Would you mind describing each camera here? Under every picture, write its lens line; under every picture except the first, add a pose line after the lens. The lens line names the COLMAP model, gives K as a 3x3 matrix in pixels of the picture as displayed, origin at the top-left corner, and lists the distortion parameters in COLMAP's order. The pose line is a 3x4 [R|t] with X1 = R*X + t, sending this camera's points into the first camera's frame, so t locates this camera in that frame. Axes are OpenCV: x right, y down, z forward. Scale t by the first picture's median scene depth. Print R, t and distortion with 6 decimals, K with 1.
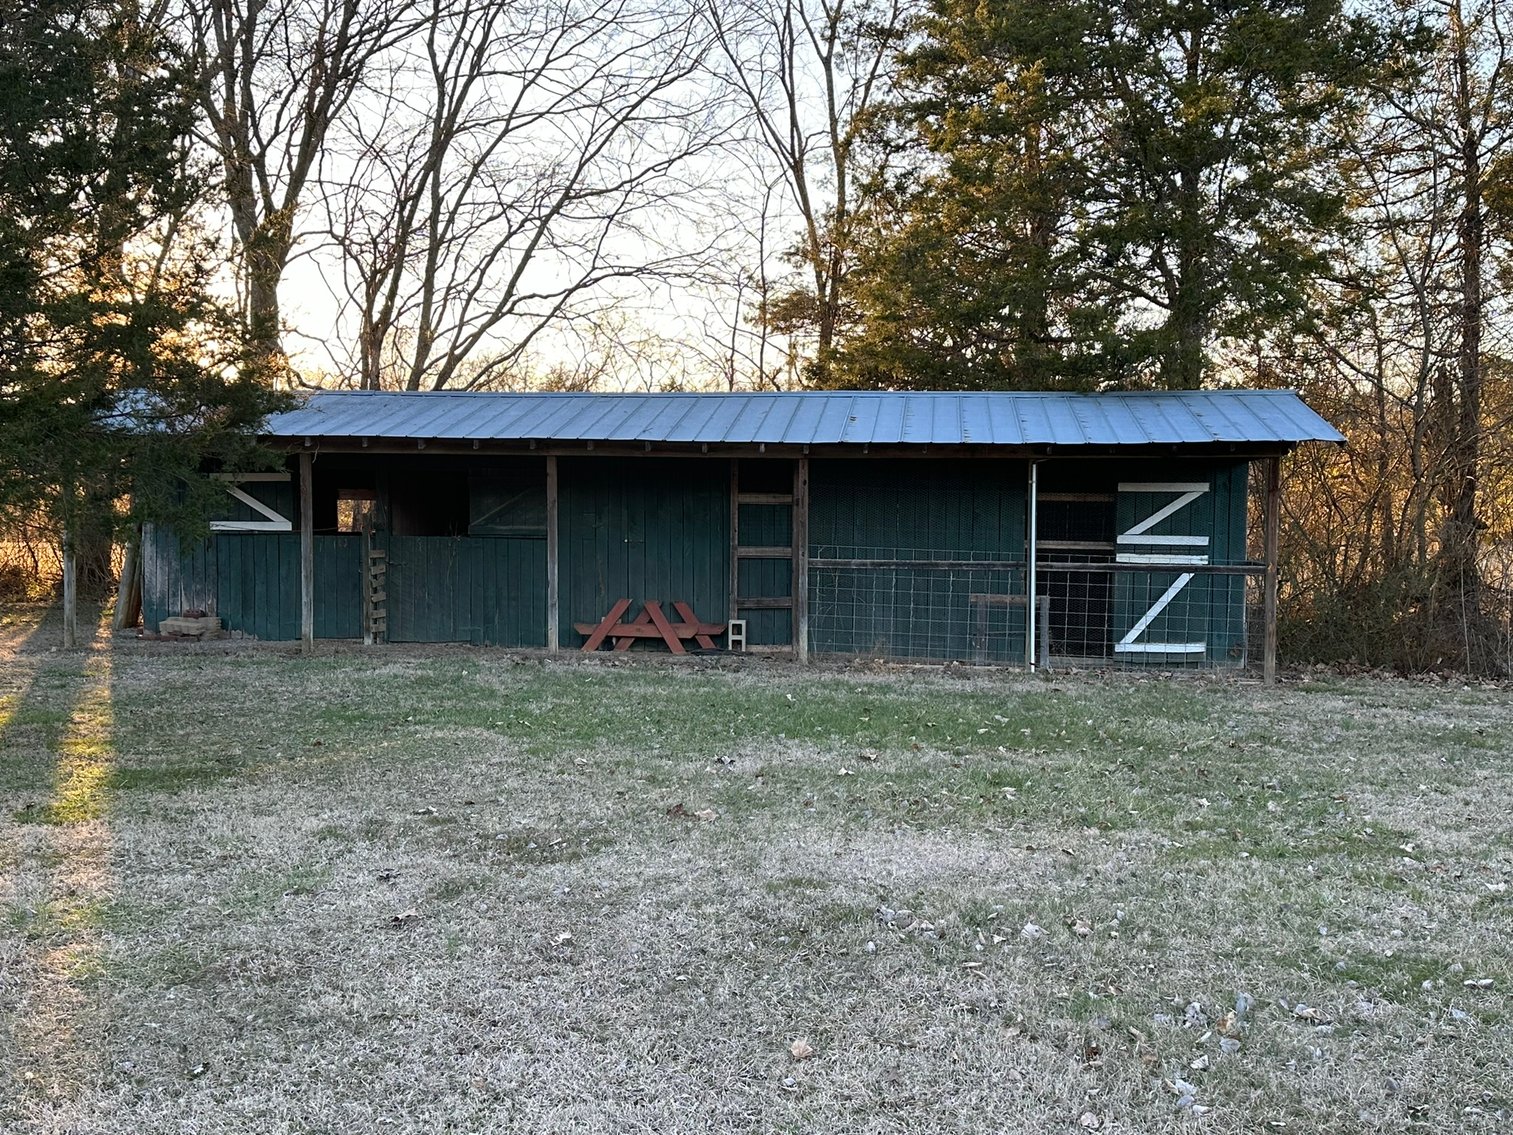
lens RADIAL K [[1497.3, 0, 751.2], [0, 1497.3, 570.0], [0, 0, 1]] dist [0.159572, 0.000000]
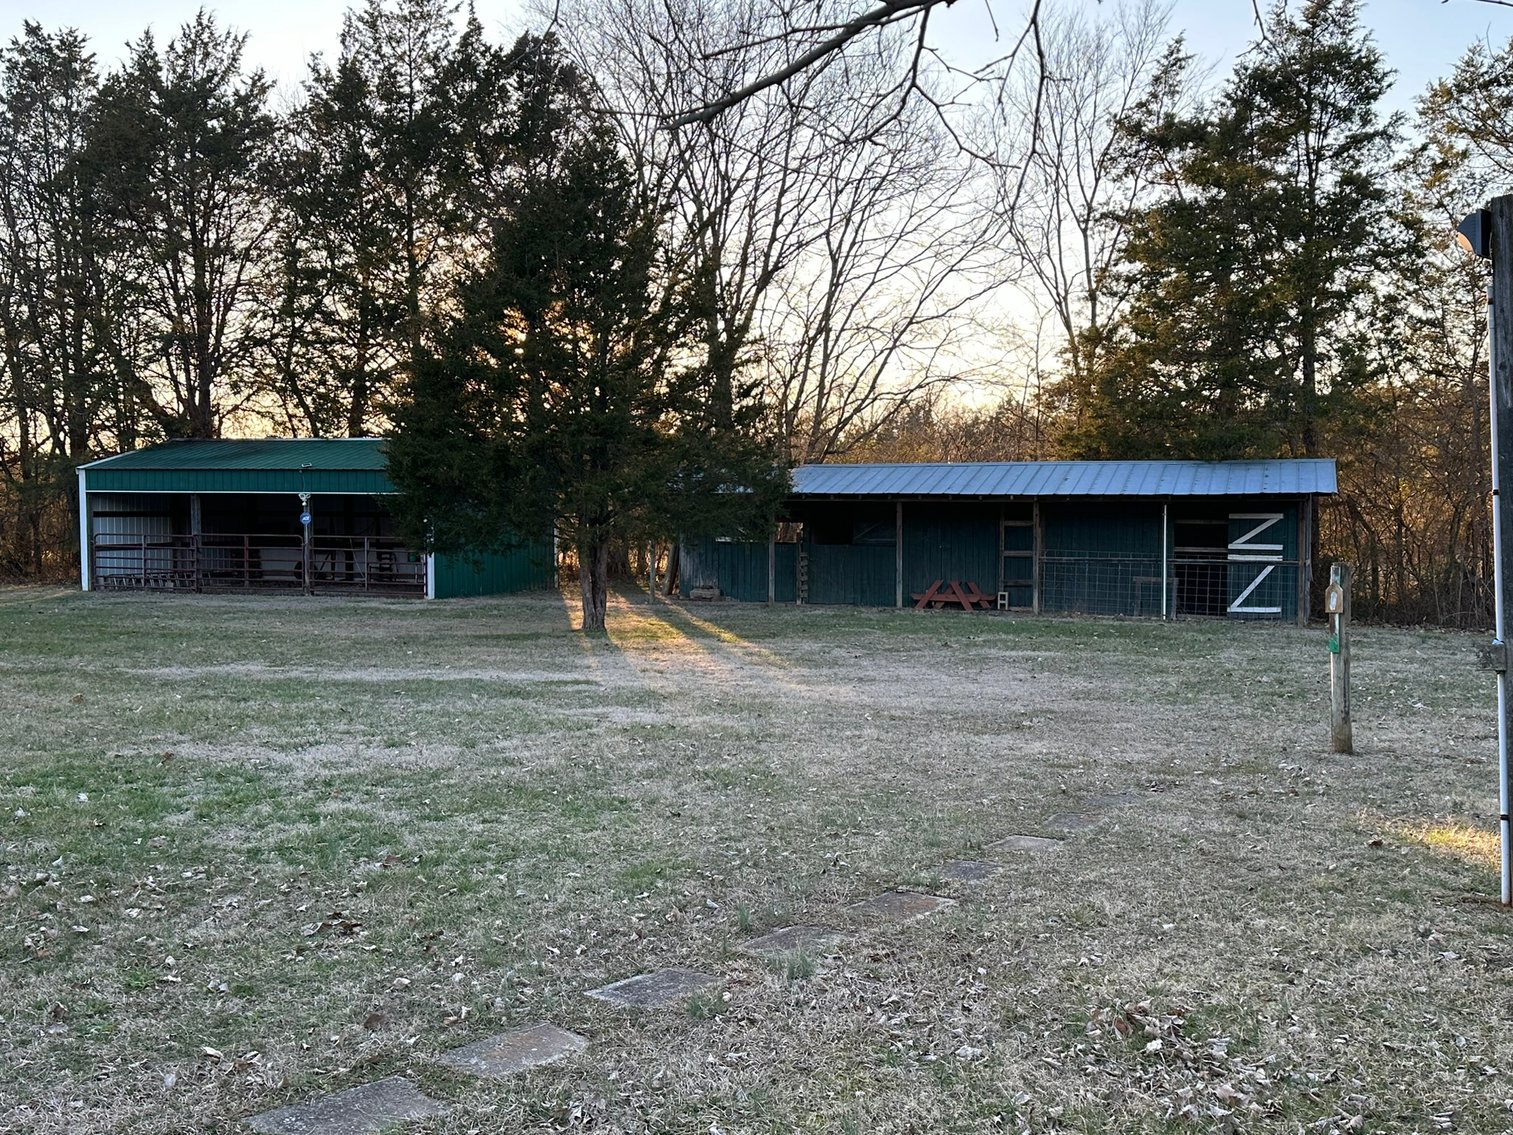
lens RADIAL K [[1497.3, 0, 751.4], [0, 1497.3, 574.0], [0, 0, 1]] dist [0.159572, 0.000000]
pose [[0.973743, 0.004696, -0.227602, 0.104943], [-0.004796, 0.999988, 0.000115, 0.013287], [0.227599, 0.000980, 0.973754, -0.792151]]
